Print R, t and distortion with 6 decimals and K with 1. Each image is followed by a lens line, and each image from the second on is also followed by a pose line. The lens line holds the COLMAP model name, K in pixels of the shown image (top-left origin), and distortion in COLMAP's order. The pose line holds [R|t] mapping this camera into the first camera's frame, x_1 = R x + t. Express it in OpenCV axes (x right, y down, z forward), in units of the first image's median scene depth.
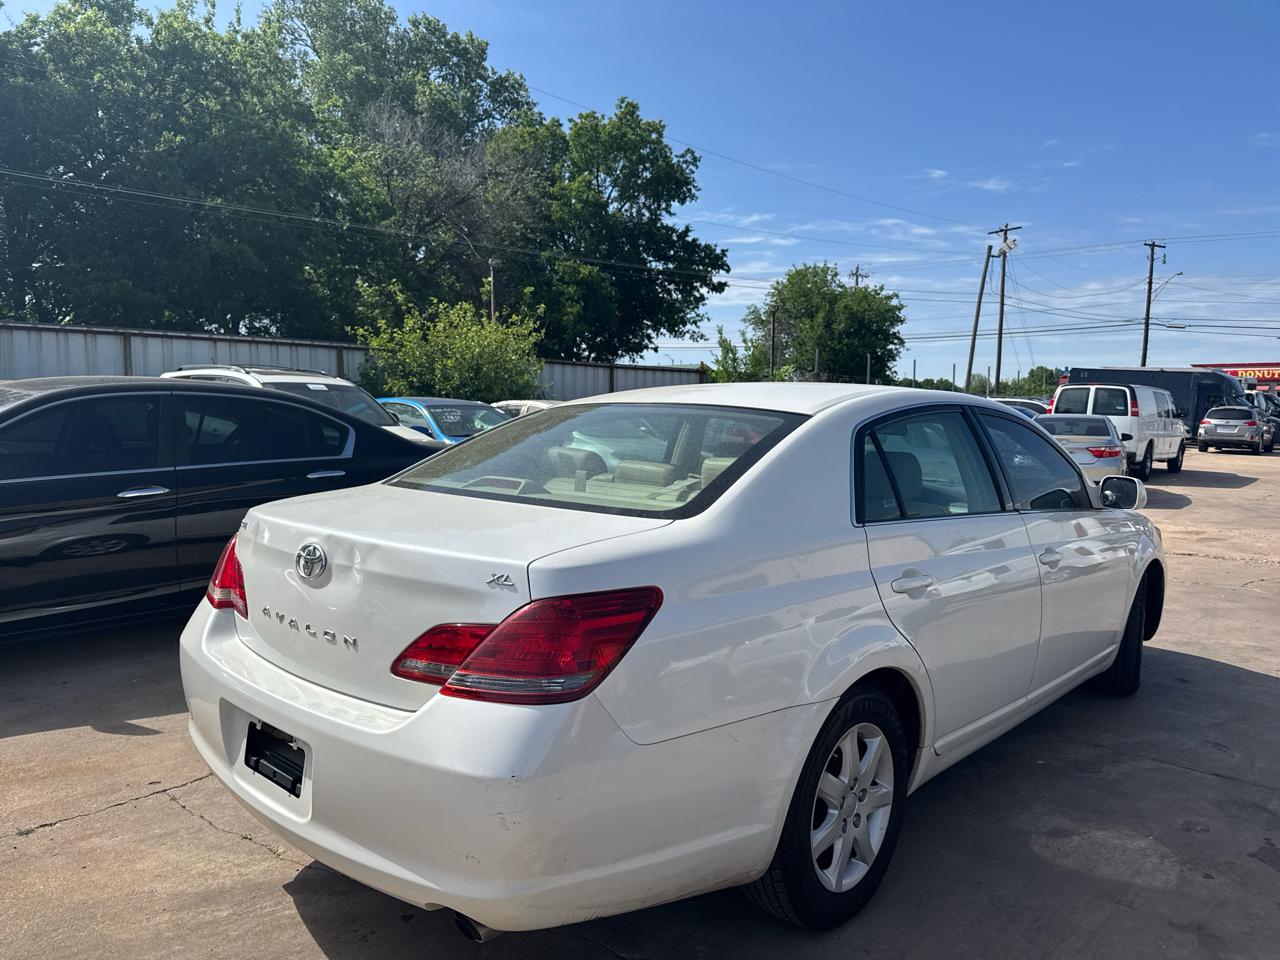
lens RADIAL K [[955.1, 0, 635.1], [0, 955.1, 481.3], [0, 0, 1]] dist [0.004176, -0.001219]
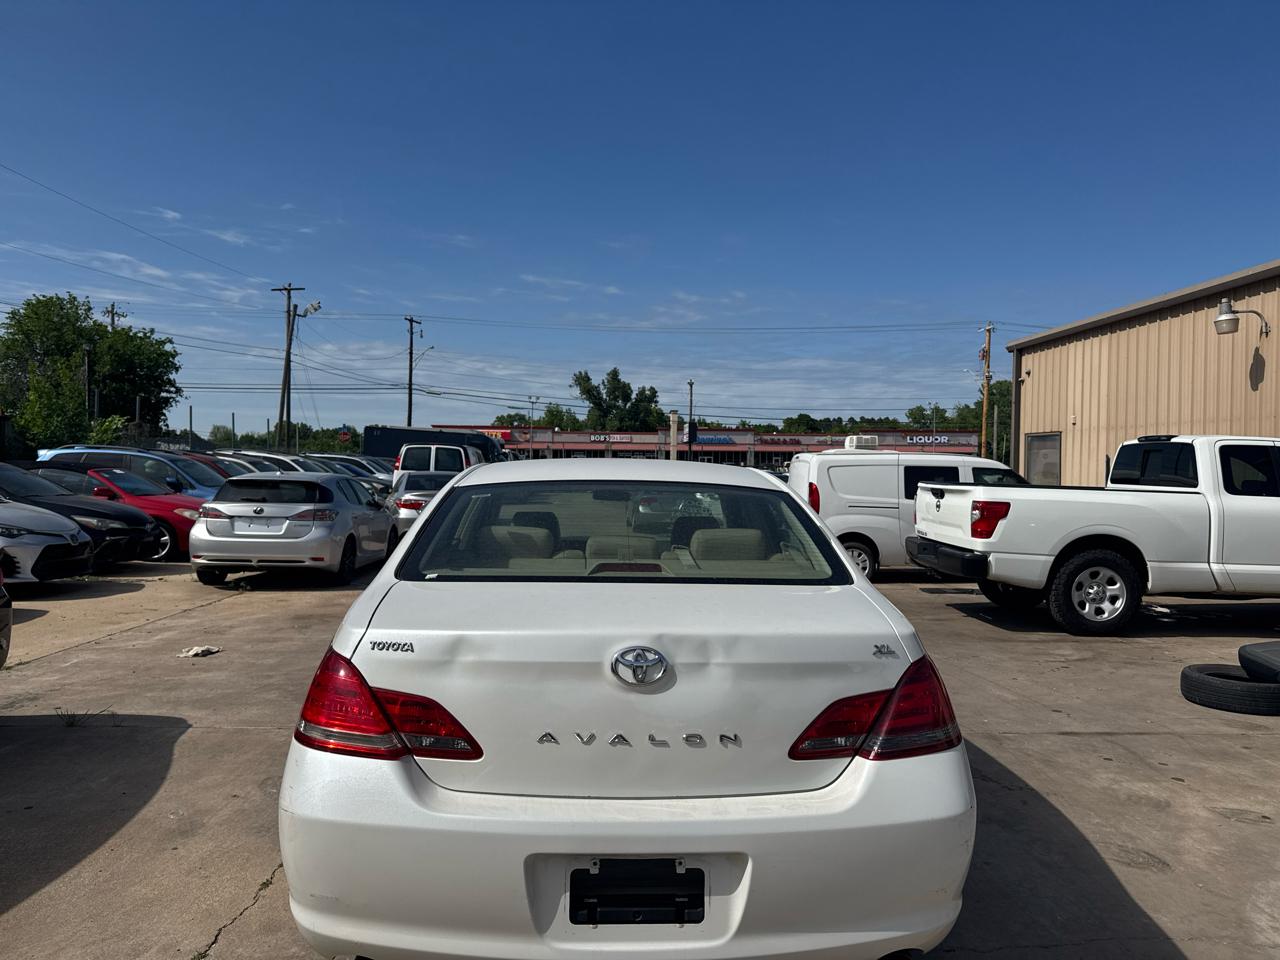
lens RADIAL K [[955.1, 0, 635.1], [0, 955.1, 481.3], [0, 0, 1]] dist [0.004176, -0.001219]
pose [[0.685541, -0.007182, 0.727999, -0.097207], [0.044999, 0.998457, -0.032524, -0.006015], [-0.726642, 0.055056, 0.684807, 0.035423]]
